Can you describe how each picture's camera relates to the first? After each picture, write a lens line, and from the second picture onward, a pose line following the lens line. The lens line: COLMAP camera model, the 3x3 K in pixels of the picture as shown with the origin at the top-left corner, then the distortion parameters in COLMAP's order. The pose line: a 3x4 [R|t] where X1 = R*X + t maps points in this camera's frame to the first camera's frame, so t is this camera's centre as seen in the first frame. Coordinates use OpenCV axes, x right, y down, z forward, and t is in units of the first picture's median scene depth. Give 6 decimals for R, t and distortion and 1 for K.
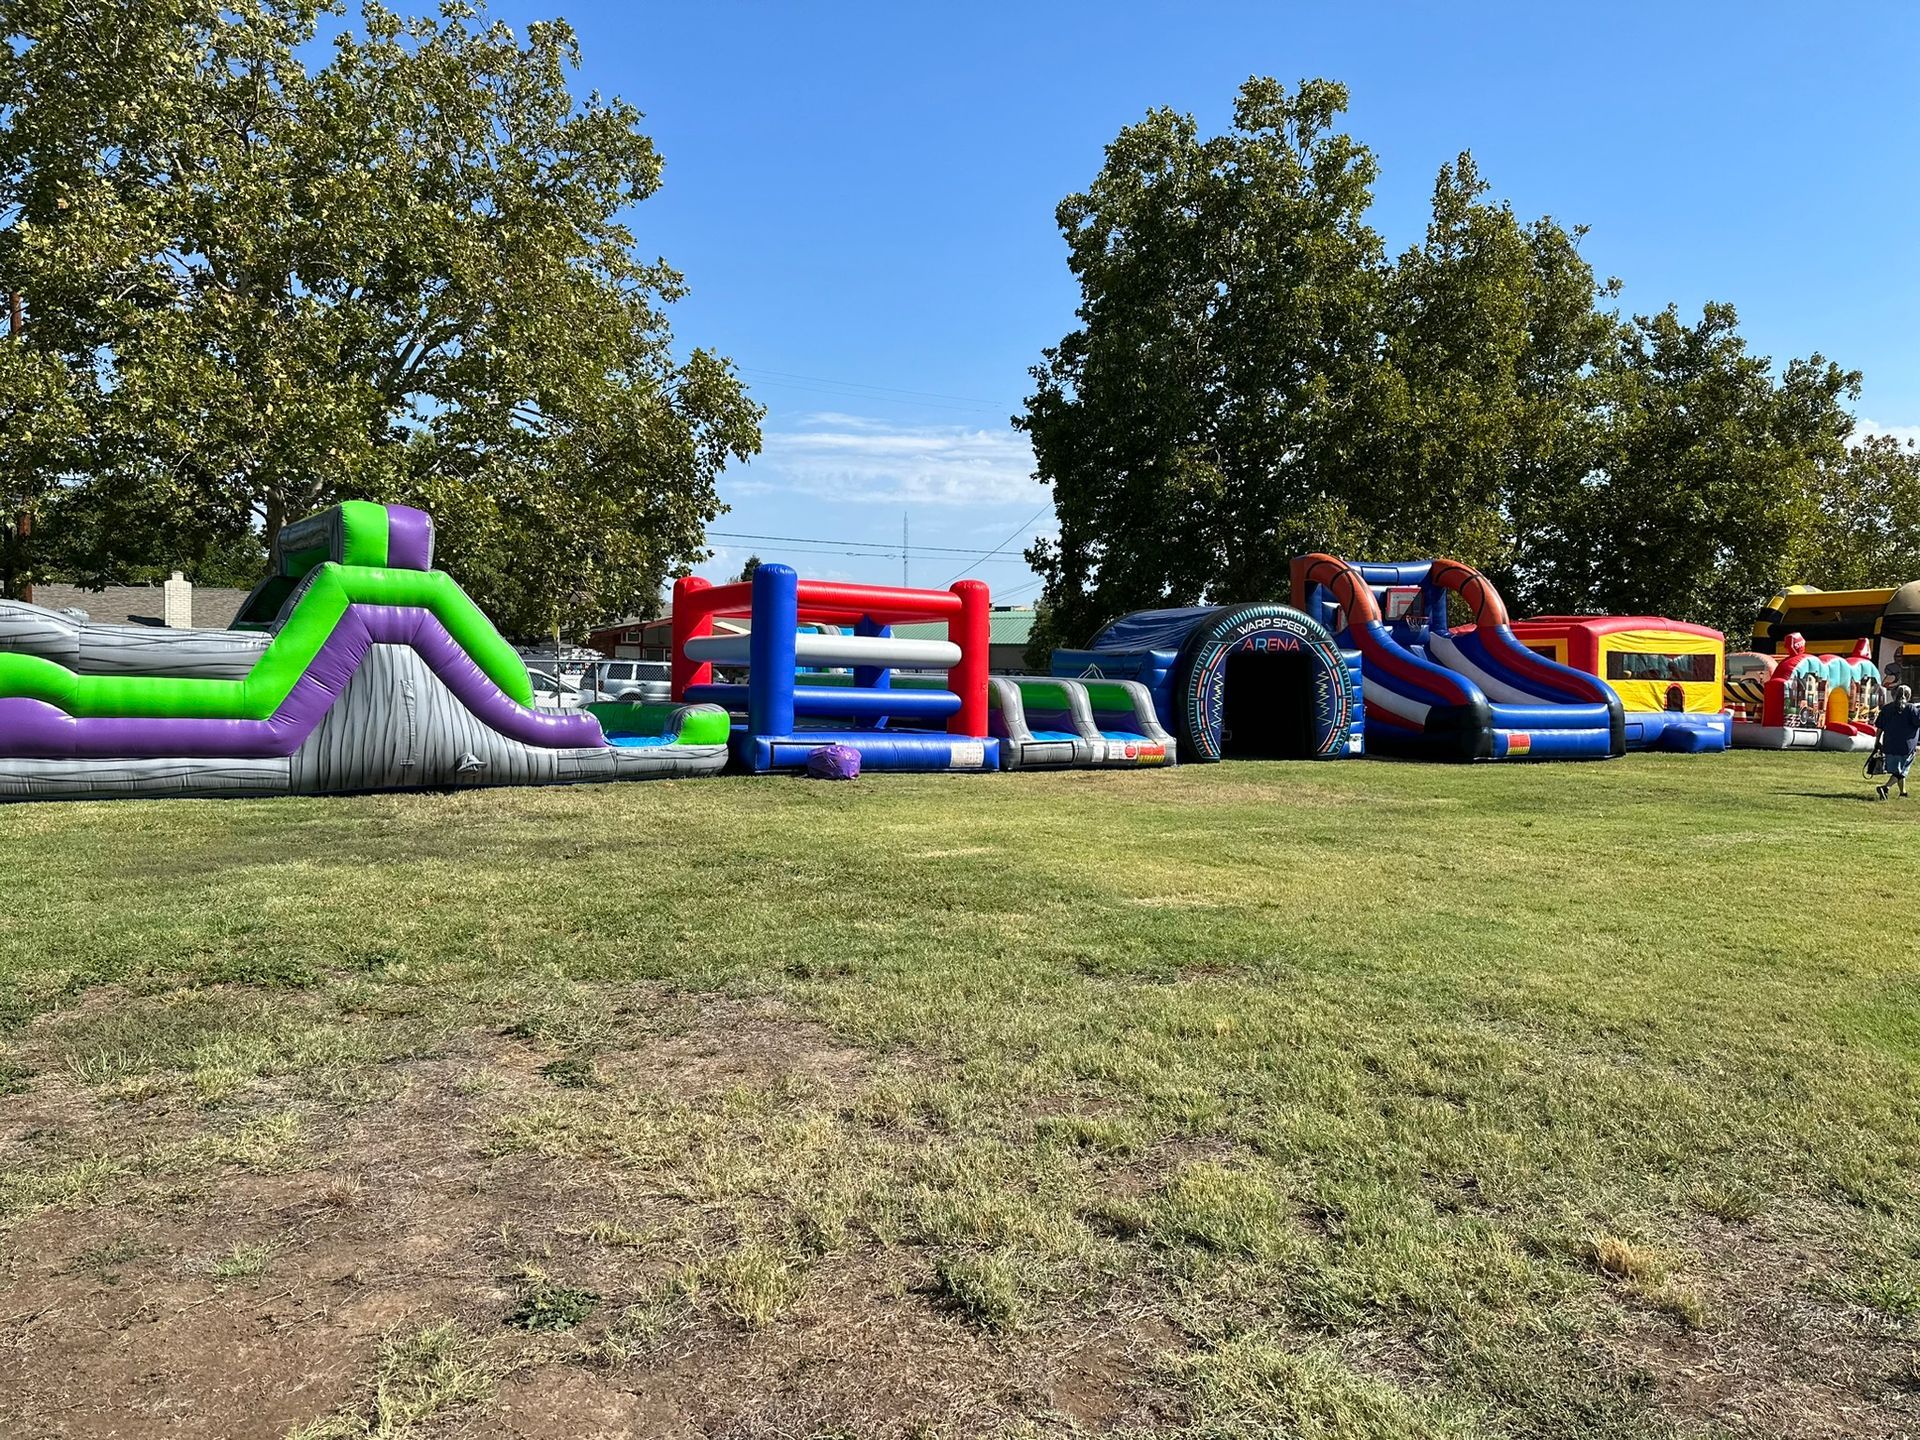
lens RADIAL K [[1467.2, 0, 964.4], [0, 1467.2, 706.0], [0, 0, 1]] dist [0.008672, 0.000910]
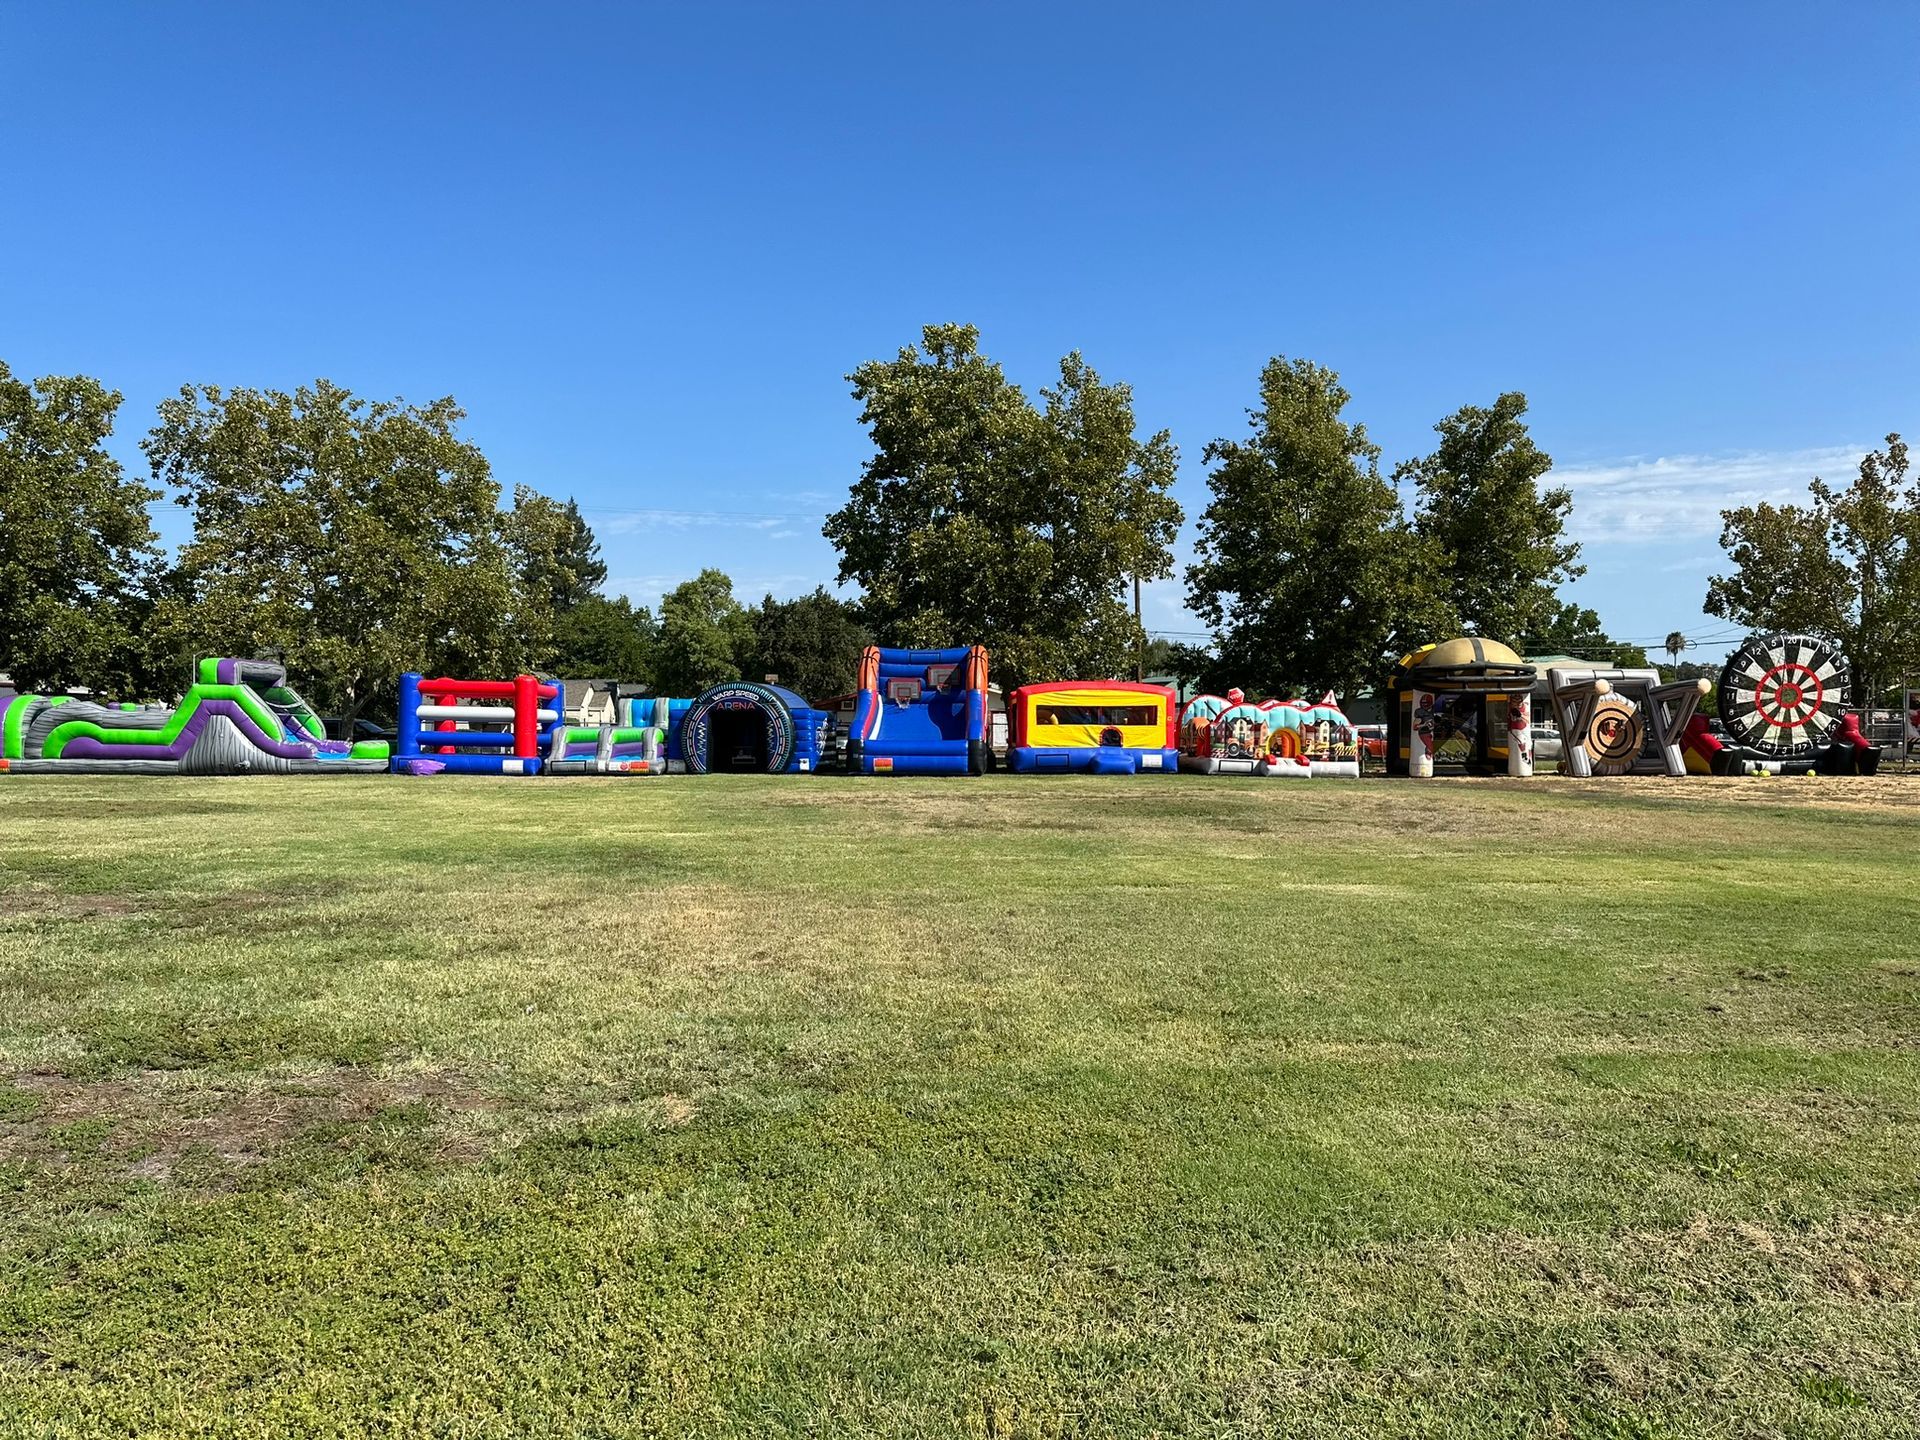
lens RADIAL K [[1467.2, 0, 952.4], [0, 1467.2, 730.7], [0, 0, 1]] dist [0.008672, 0.000910]
pose [[0.877873, -0.007834, -0.478830, 1.033079], [-0.001326, 0.999823, -0.018789, 0.015576], [0.478892, 0.017129, 0.877707, -0.314864]]
